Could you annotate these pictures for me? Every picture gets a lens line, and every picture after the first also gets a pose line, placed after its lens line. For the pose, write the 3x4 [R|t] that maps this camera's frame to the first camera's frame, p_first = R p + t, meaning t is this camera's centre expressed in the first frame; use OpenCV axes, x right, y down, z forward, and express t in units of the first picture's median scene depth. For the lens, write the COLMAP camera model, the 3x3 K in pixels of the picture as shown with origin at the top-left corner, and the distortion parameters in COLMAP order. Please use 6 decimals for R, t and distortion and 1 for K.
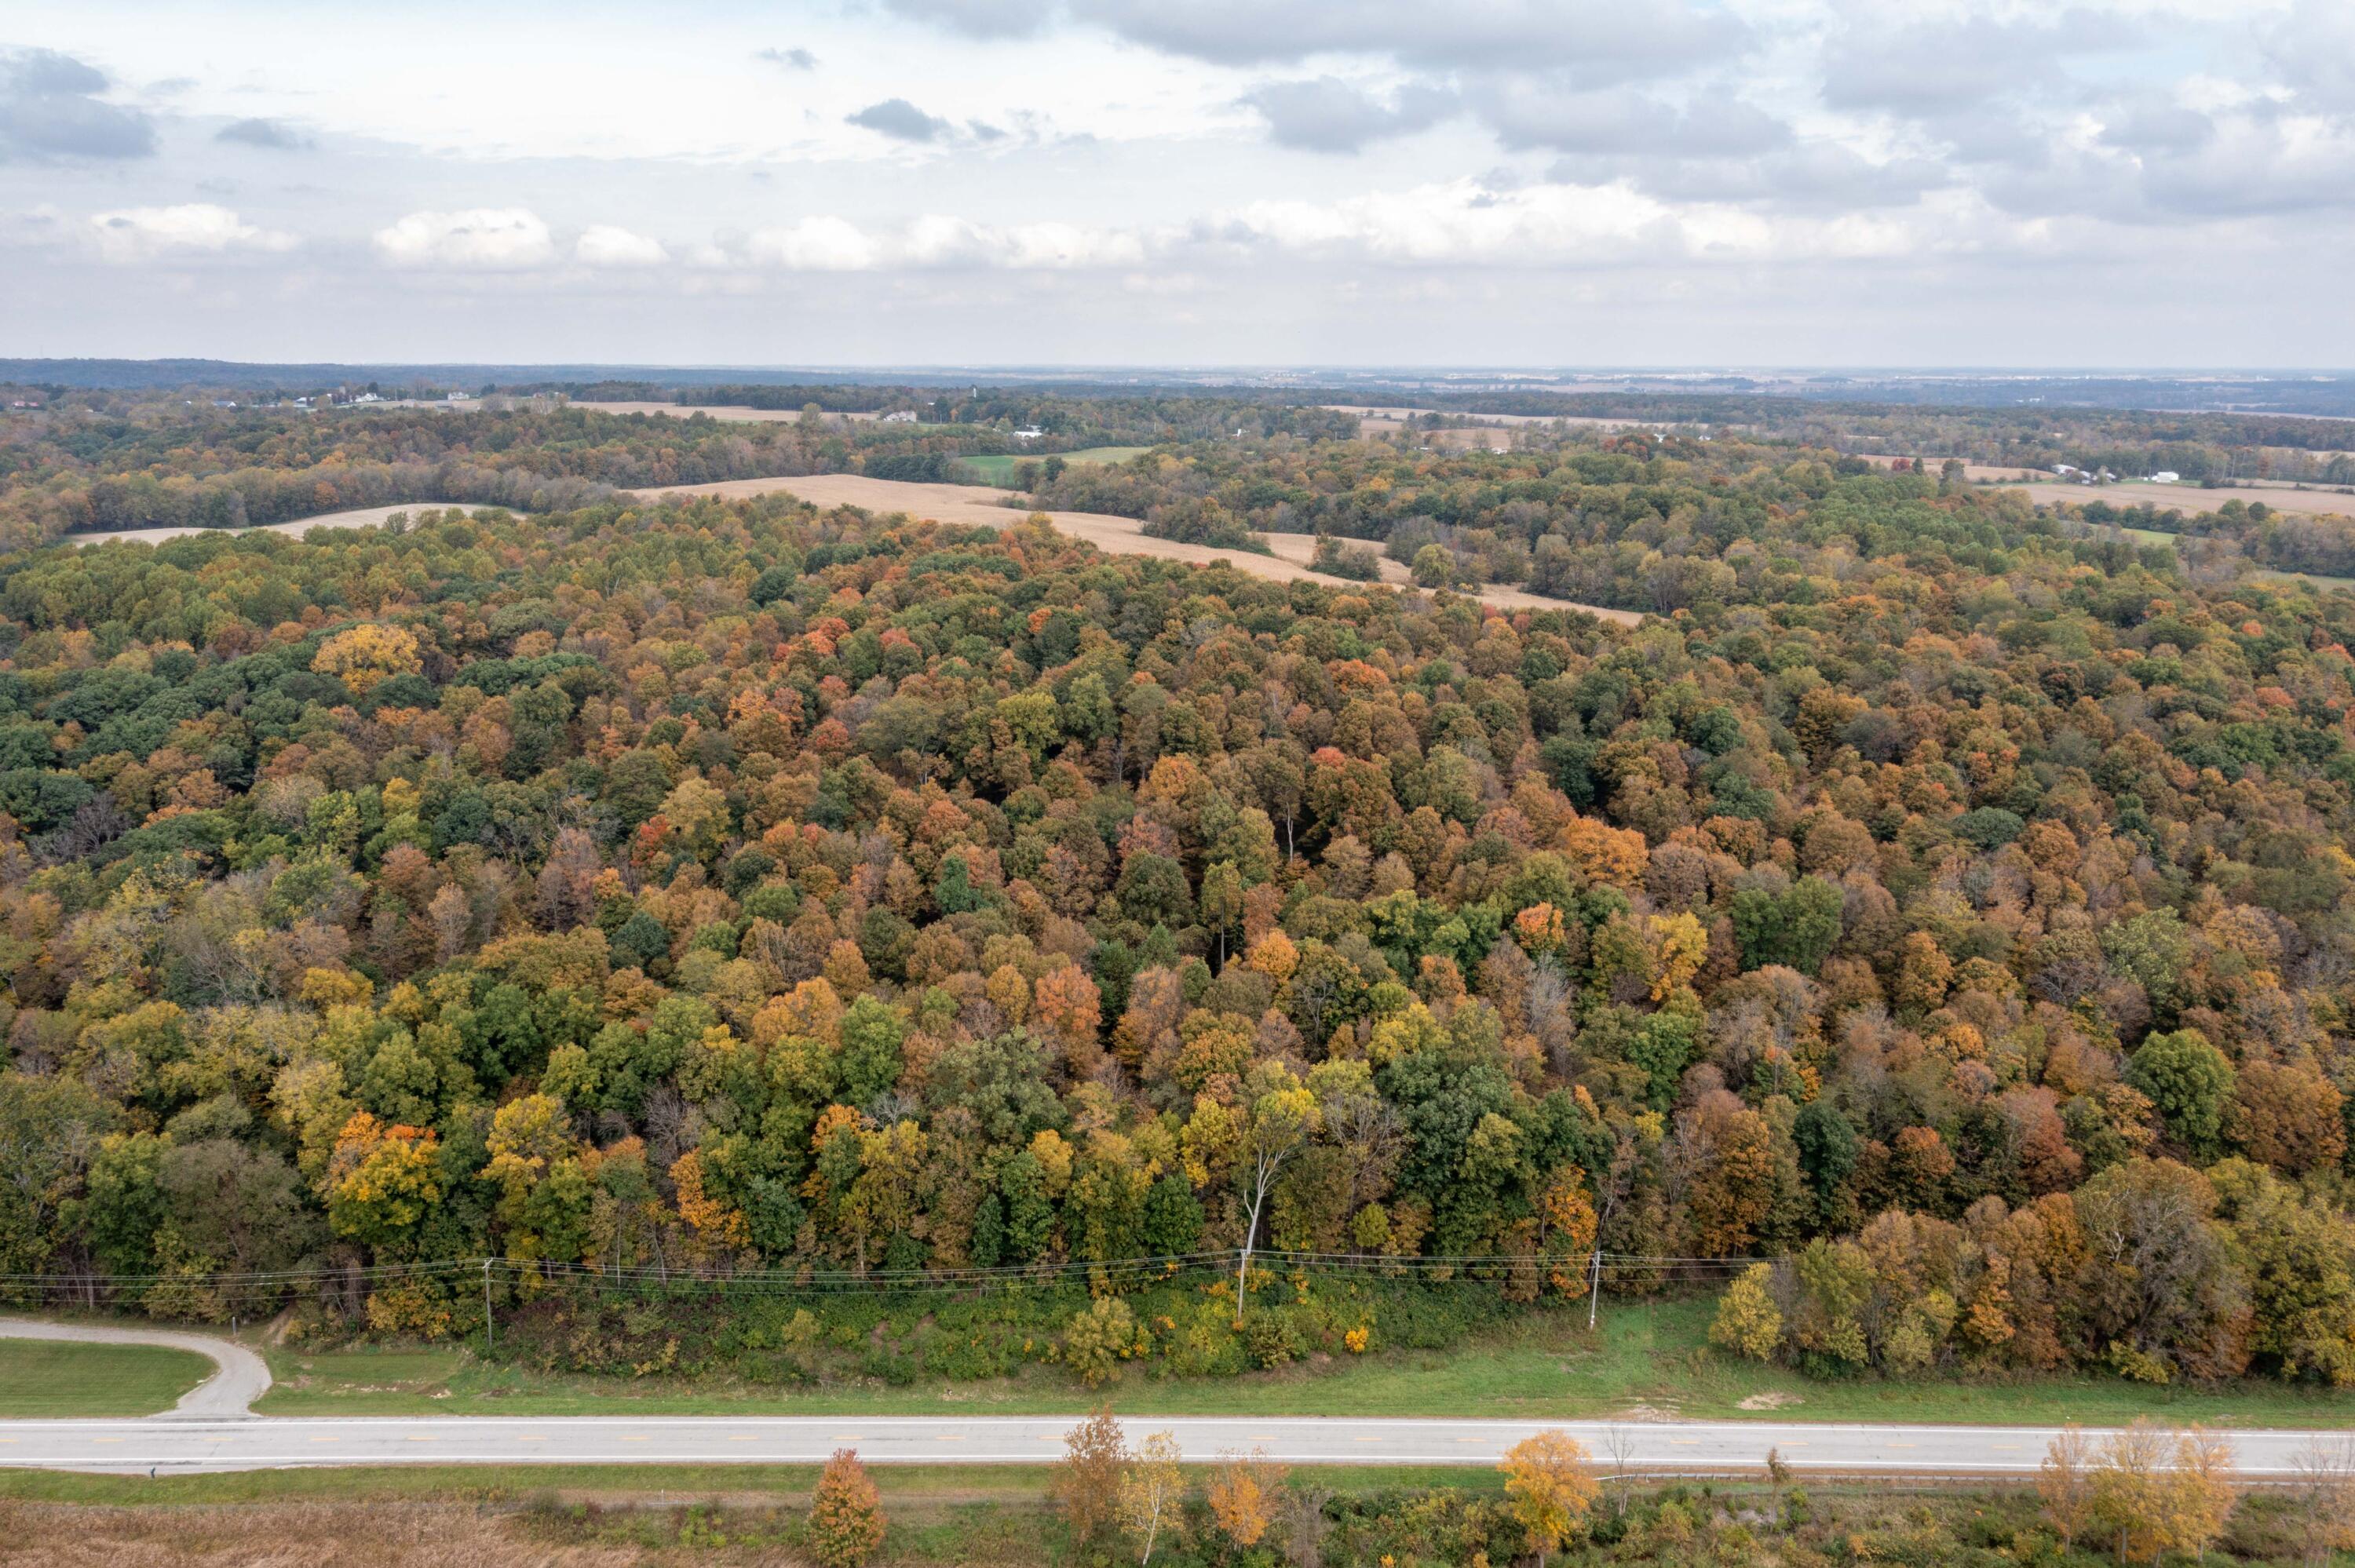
lens RADIAL K [[1888.4, 0, 1177.5], [0, 1888.4, 784.0], [0, 0, 1]] dist [-0.003191, 0.001622]
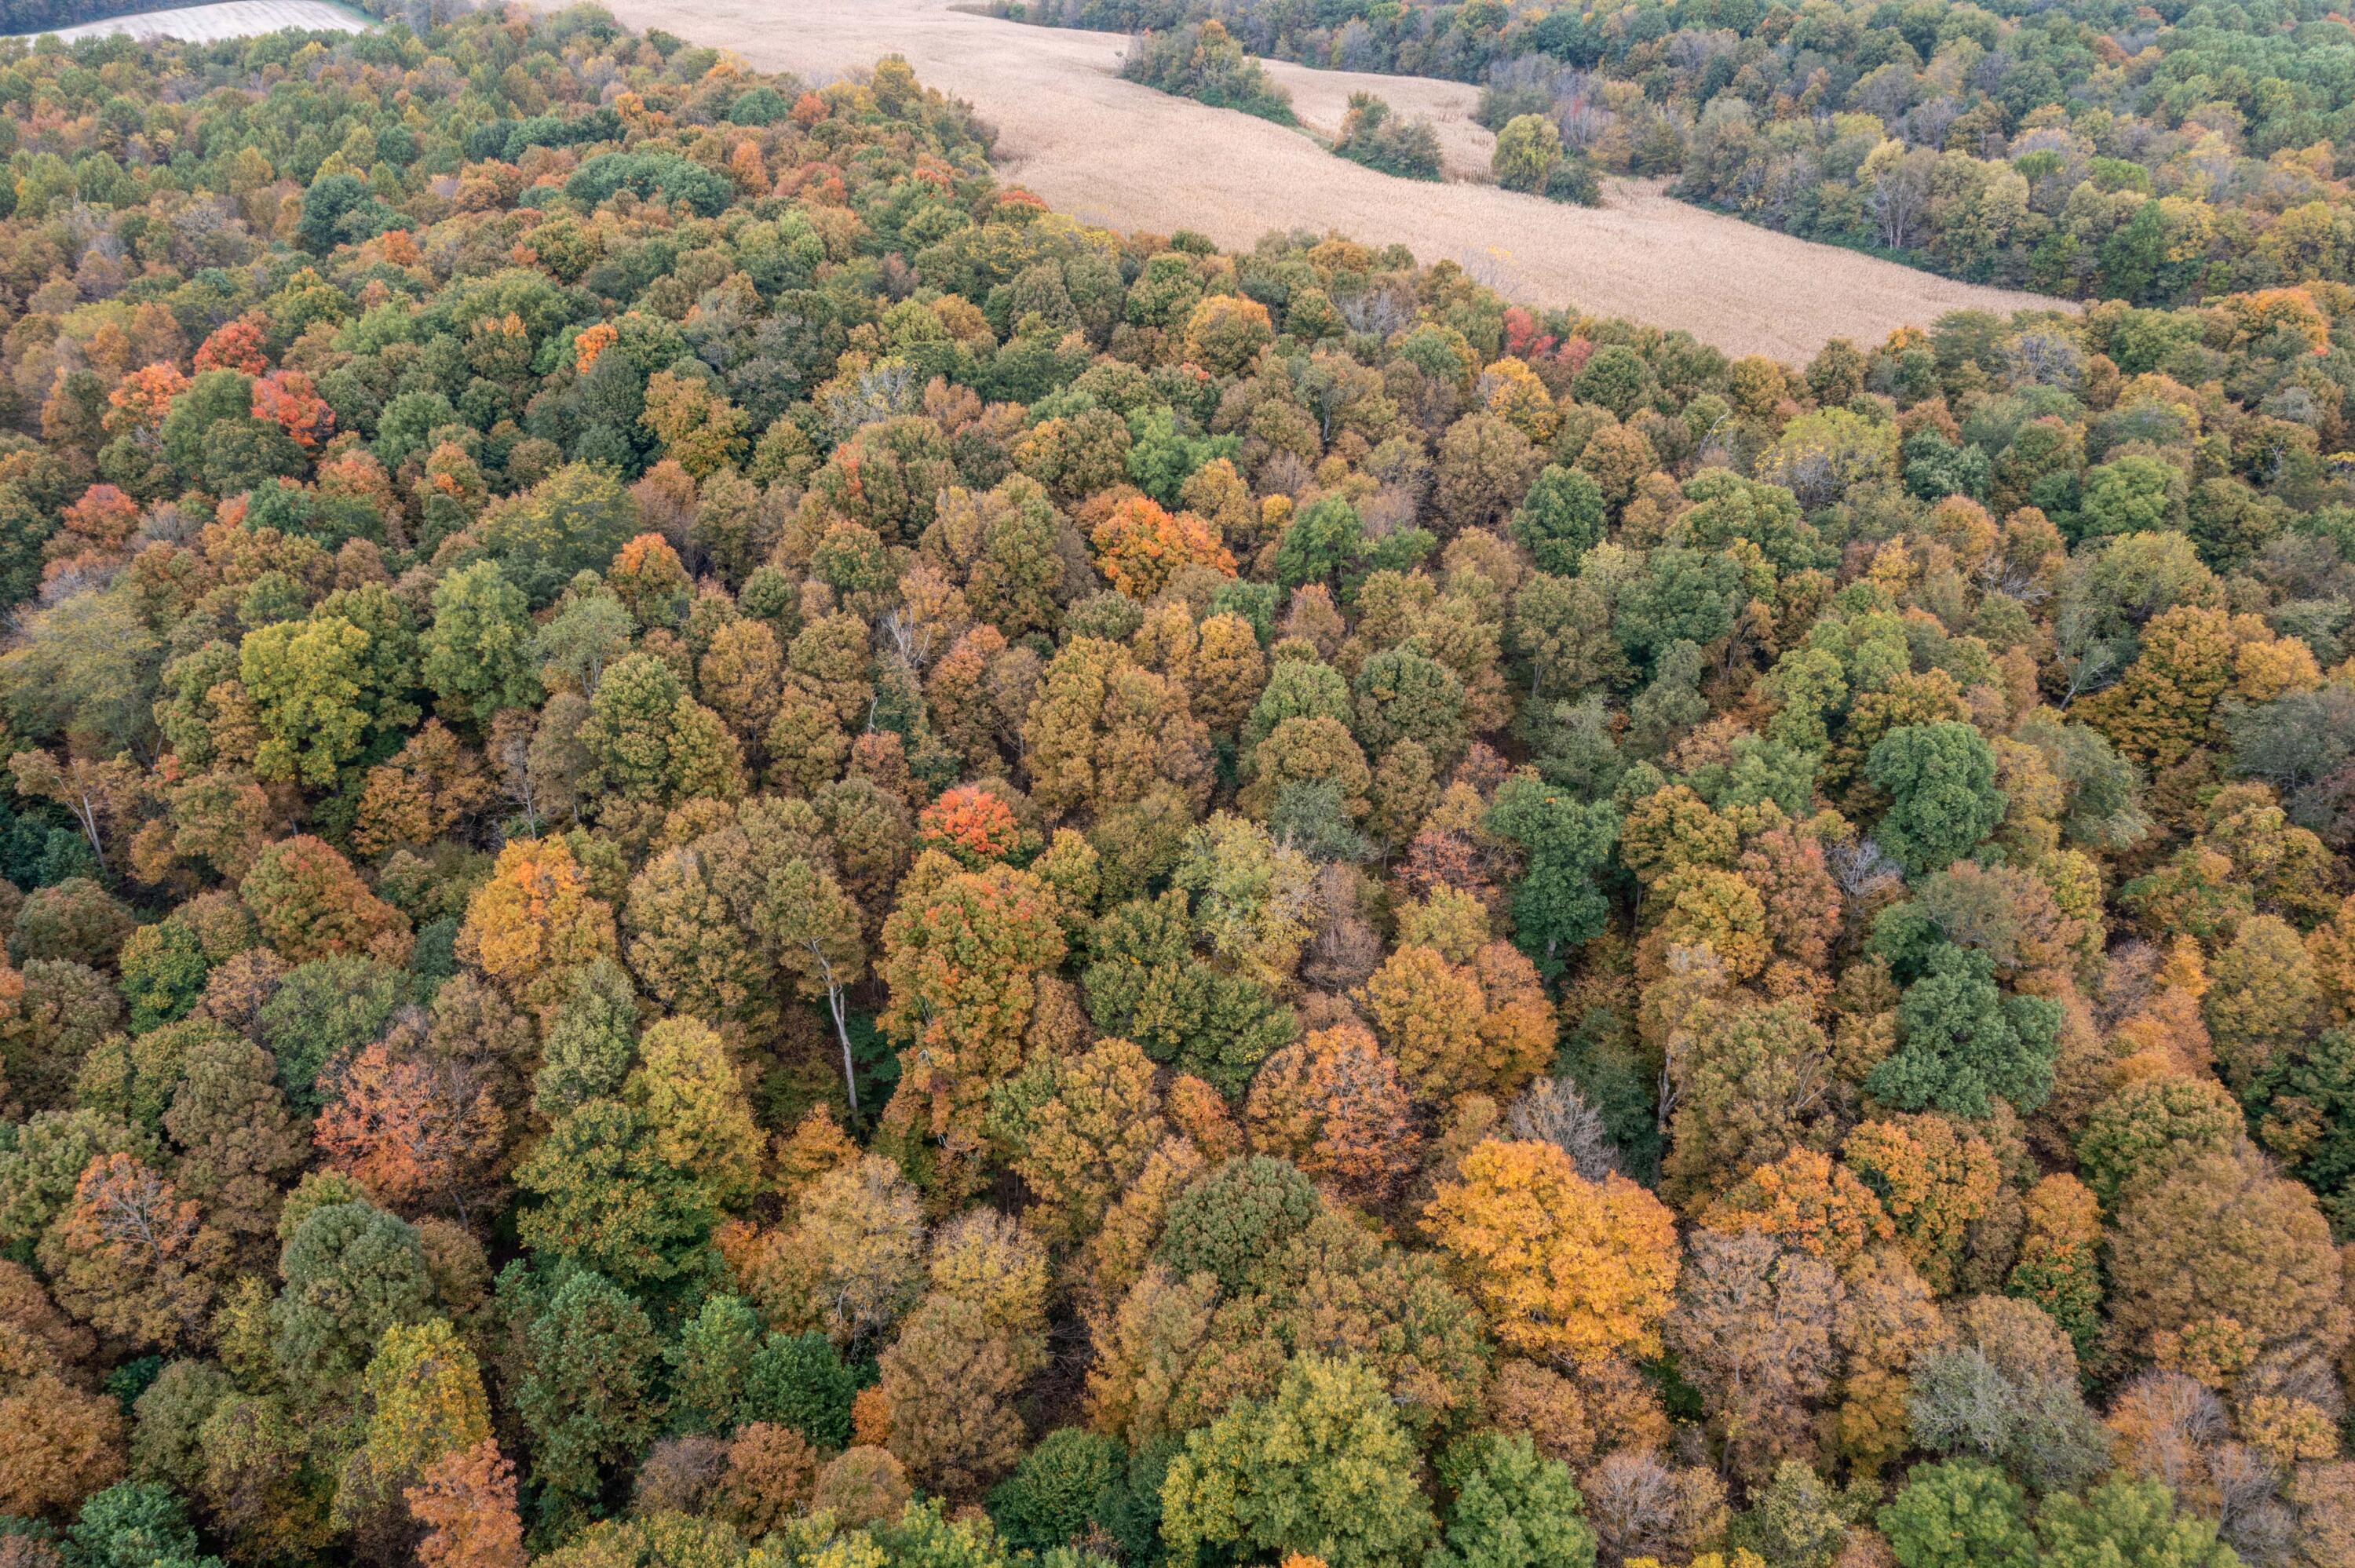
lens RADIAL K [[1907.9, 0, 1177.5], [0, 1907.9, 784.0], [0, 0, 1]] dist [-0.003605, -0.001693]
pose [[0.994042, 0.046439, -0.098607, 0.193089], [-0.019916, 0.966849, 0.254569, -0.148717], [0.107160, -0.251089, 0.962014, 0.687516]]
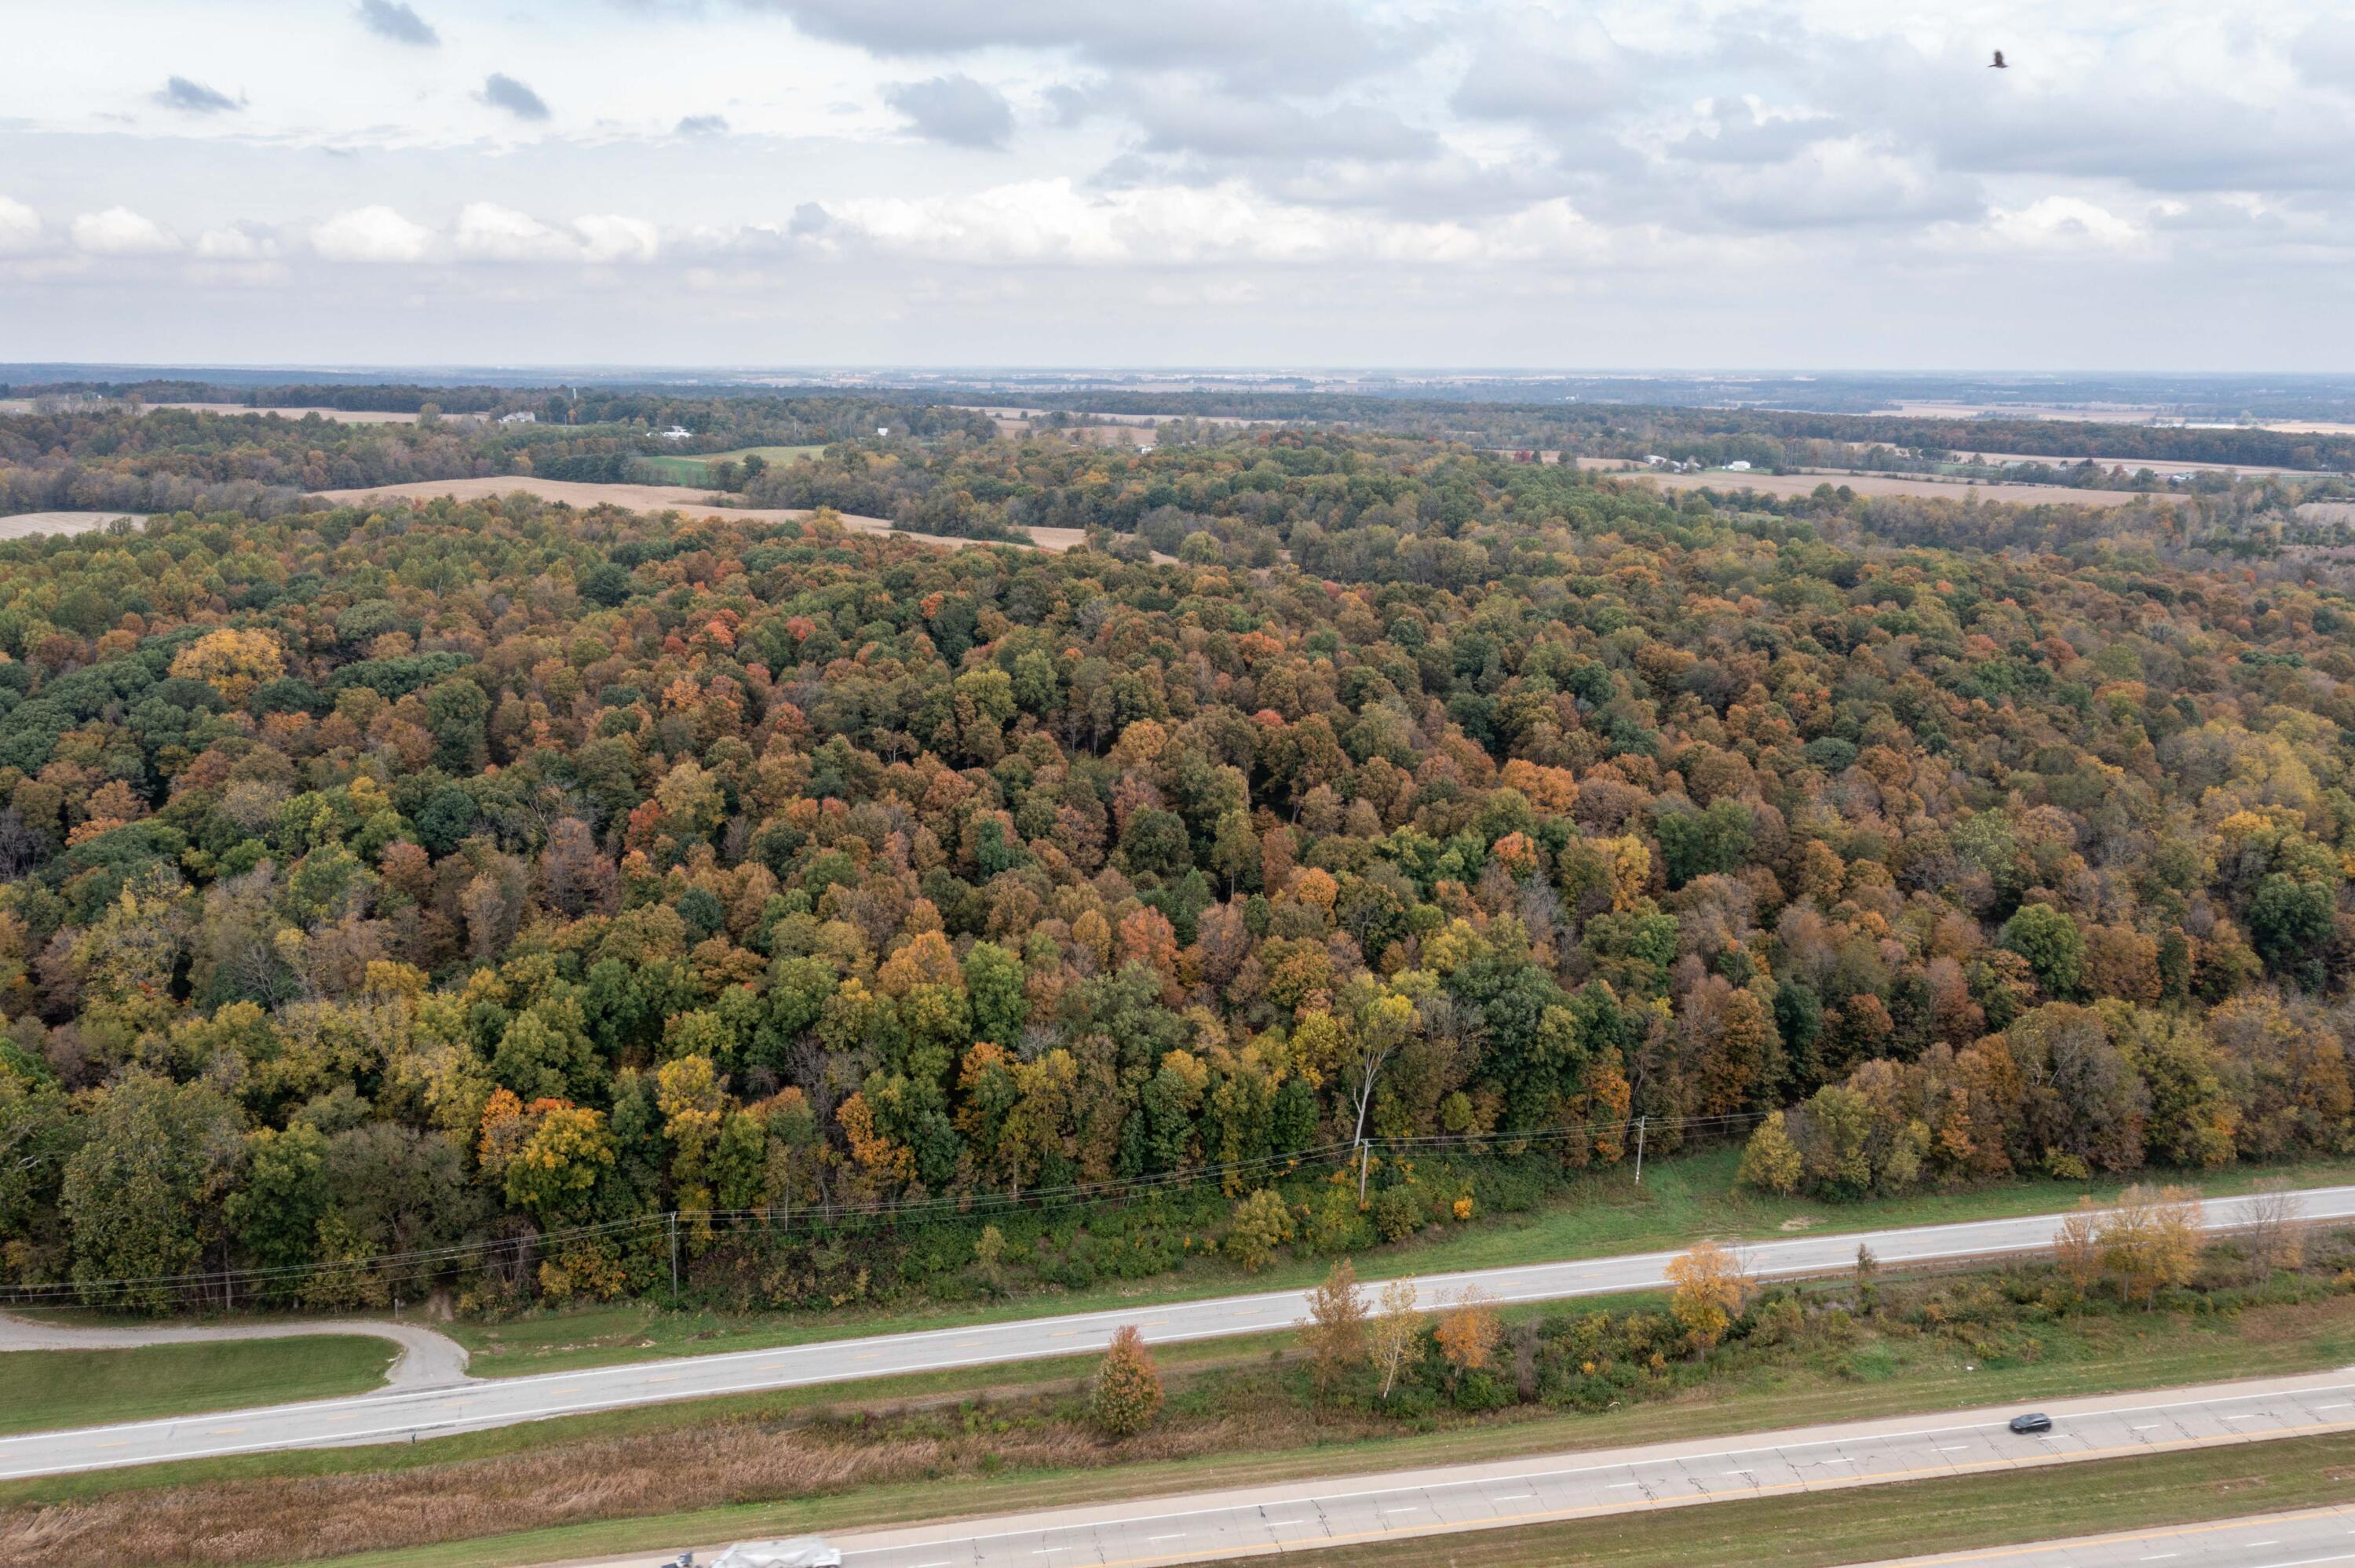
lens RADIAL K [[1907.9, 0, 1177.5], [0, 1907.9, 784.0], [0, 0, 1]] dist [-0.003605, -0.001693]
pose [[0.973913, -0.047581, 0.221875, -0.248802], [0.048127, 0.998837, 0.002949, 0.020400], [-0.221758, 0.007806, 0.975071, -0.069571]]
